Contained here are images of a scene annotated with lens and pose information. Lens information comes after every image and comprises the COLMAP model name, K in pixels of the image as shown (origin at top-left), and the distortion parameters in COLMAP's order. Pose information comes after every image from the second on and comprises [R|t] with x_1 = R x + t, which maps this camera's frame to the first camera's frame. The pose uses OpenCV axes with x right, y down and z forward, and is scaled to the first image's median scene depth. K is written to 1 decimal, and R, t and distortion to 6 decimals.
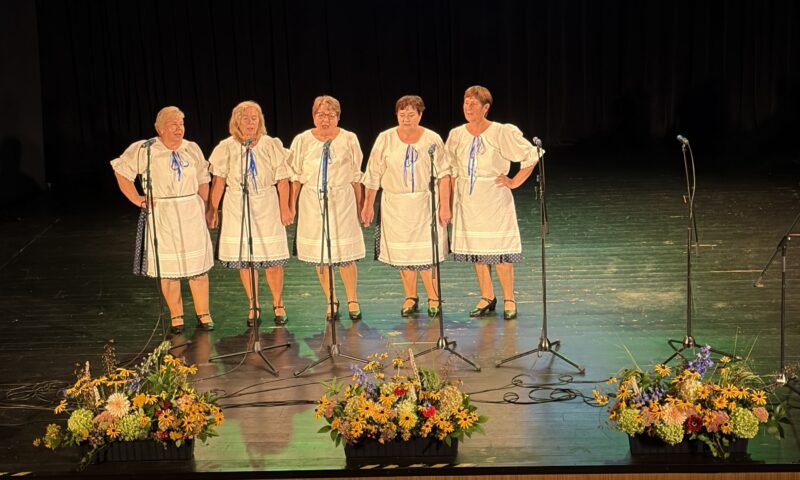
lens RADIAL K [[1781.5, 0, 406.4], [0, 1781.5, 240.8], [0, 0, 1]] dist [0.219815, 0.000000]
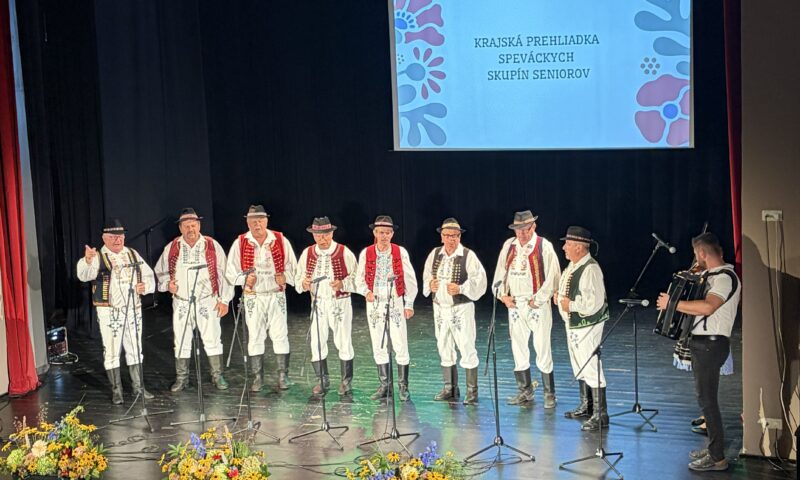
lens RADIAL K [[1514.3, 0, 400.4], [0, 1514.3, 243.9], [0, 0, 1]] dist [0.123802, 0.000000]
pose [[0.952223, 0.049187, -0.301417, 0.462634], [-0.068741, 0.996139, -0.054606, -0.022403], [0.297567, 0.072717, 0.951928, -0.066305]]
